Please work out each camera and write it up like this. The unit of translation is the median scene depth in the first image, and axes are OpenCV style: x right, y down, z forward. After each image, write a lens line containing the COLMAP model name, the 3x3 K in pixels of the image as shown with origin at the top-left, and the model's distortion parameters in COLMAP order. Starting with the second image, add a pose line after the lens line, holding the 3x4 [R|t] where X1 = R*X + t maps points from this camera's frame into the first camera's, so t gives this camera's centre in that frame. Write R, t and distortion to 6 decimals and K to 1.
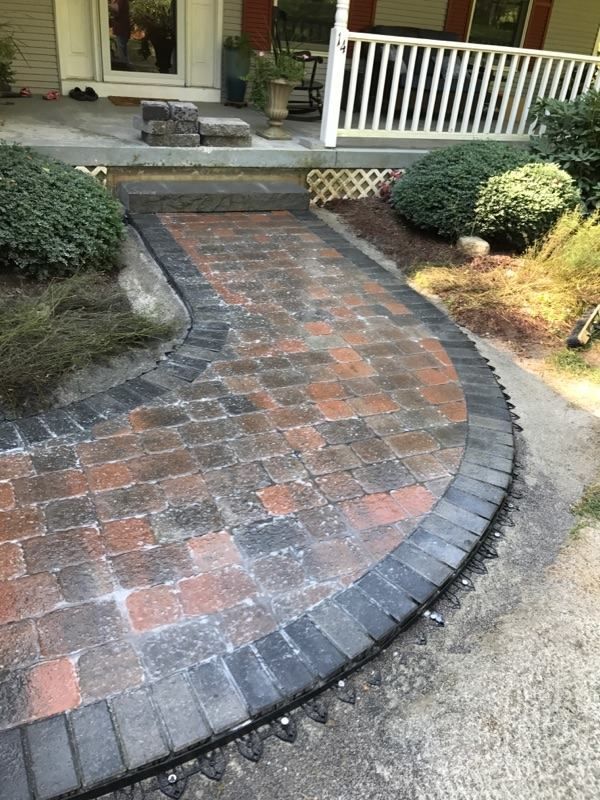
lens RADIAL K [[662.0, 0, 301.1], [0, 662.0, 383.5], [0, 0, 1]] dist [0.000305, -0.010882]
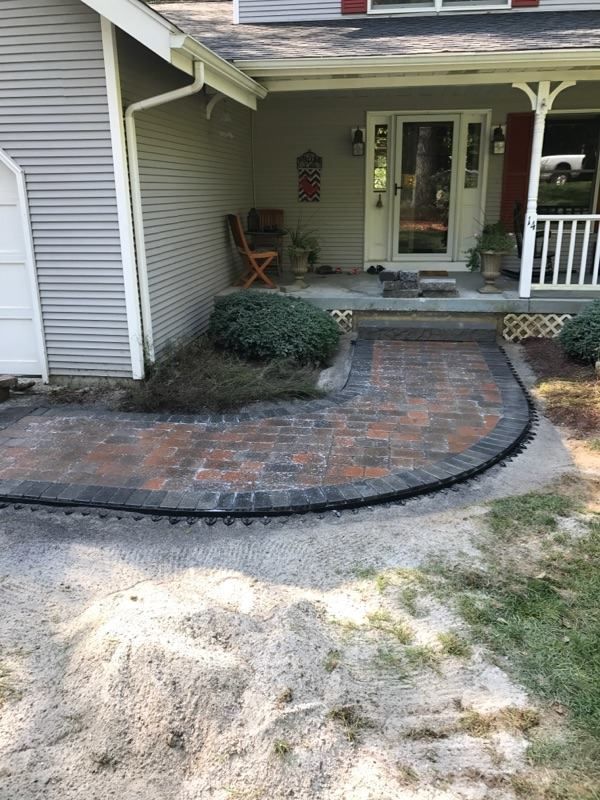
lens RADIAL K [[662.0, 0, 301.1], [0, 662.0, 383.5], [0, 0, 1]] dist [0.000305, -0.010882]
pose [[0.830984, 0.046992, -0.554308, 0.428386], [-0.188003, 0.961521, -0.200330, 0.151942], [0.523565, 0.270683, 0.807843, -0.236029]]
